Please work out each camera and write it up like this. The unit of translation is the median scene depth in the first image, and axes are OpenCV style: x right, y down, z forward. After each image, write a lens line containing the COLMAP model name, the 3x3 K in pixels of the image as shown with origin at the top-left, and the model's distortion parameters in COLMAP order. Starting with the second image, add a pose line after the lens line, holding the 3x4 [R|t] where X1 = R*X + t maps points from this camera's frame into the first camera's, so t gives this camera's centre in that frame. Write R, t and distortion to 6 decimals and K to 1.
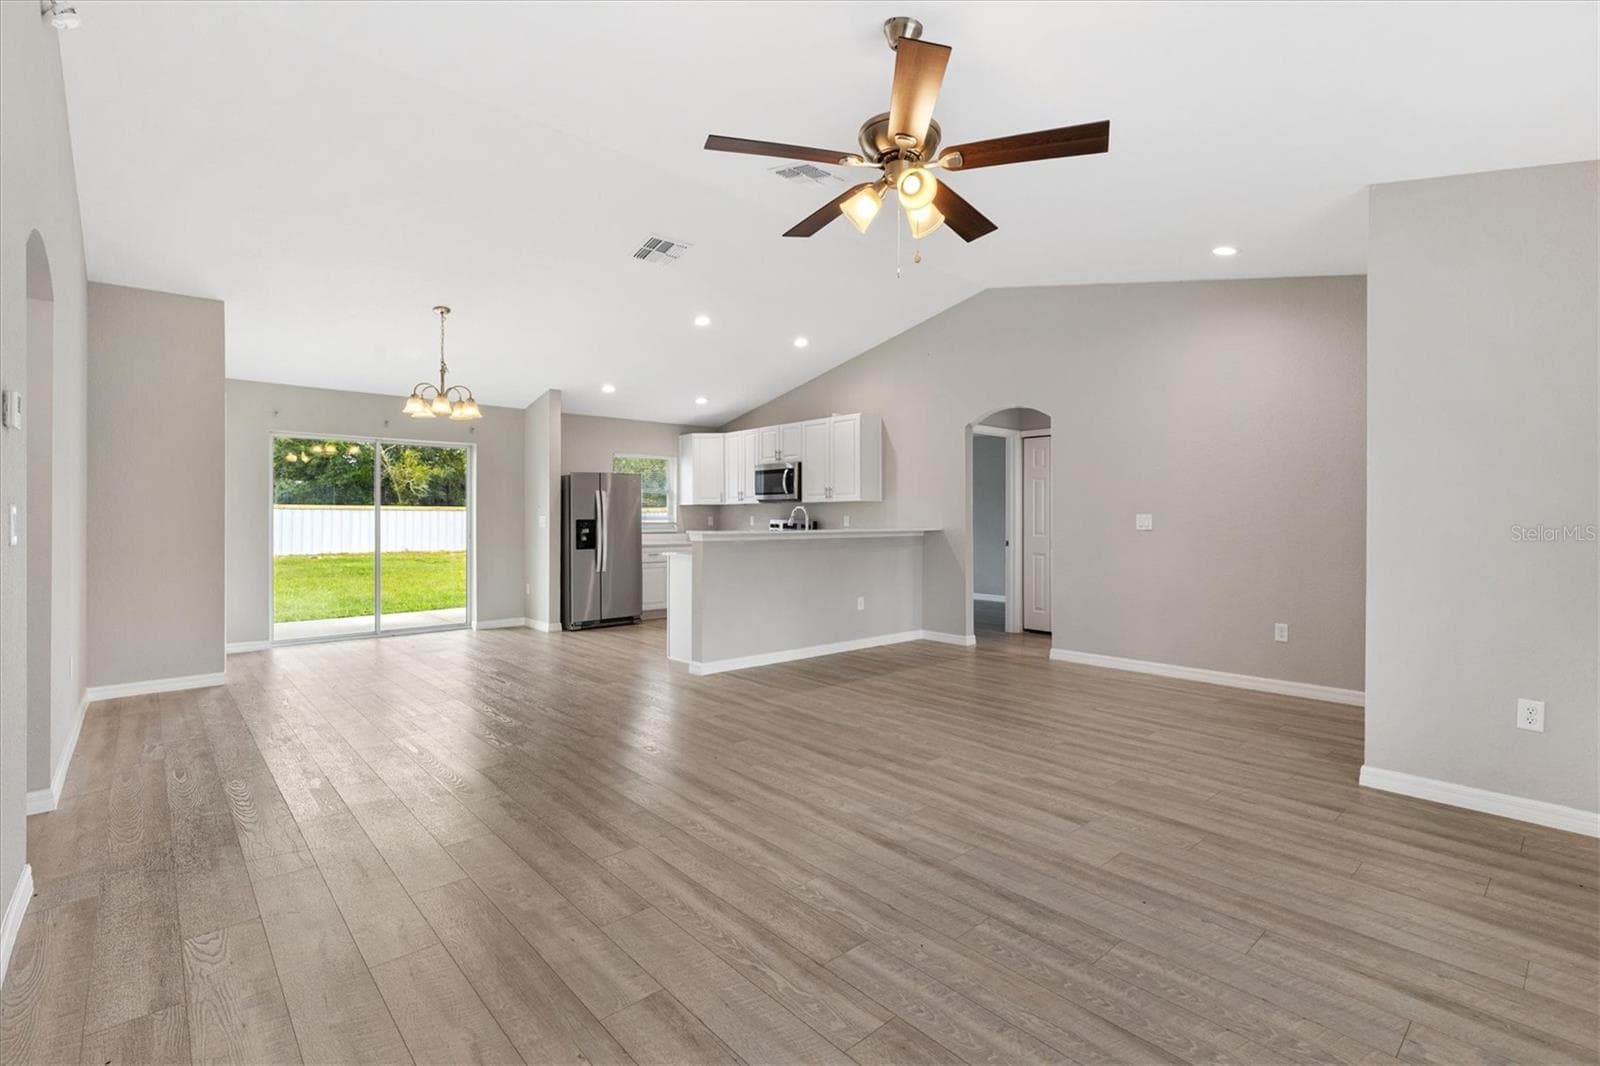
lens RADIAL K [[721.5, 0, 800.0], [0, 721.5, 533.0], [0, 0, 1]] dist [0.003017, 0.000133]
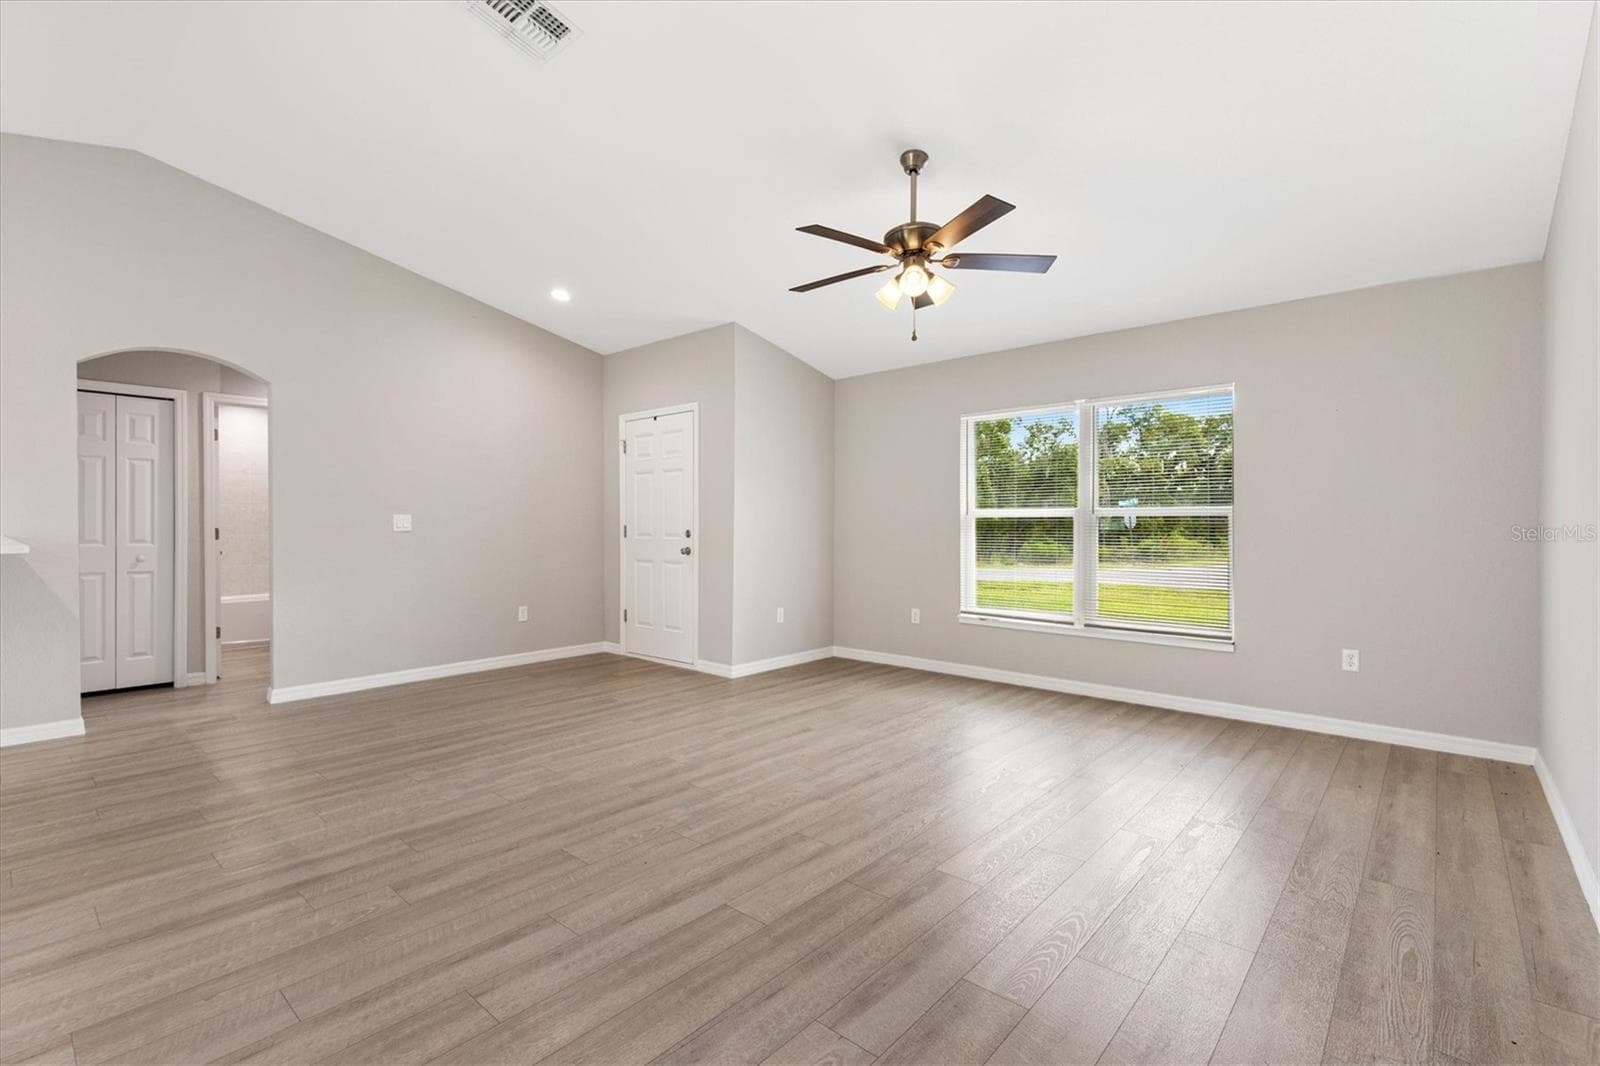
lens RADIAL K [[721.5, 0, 800.0], [0, 721.5, 533.0], [0, 0, 1]] dist [0.003017, 0.000133]
pose [[-0.111717, -0.013989, 0.993642, -0.848682], [0.019155, 0.999685, 0.016228, -0.012022], [-0.993555, 0.020846, -0.111414, 0.964481]]
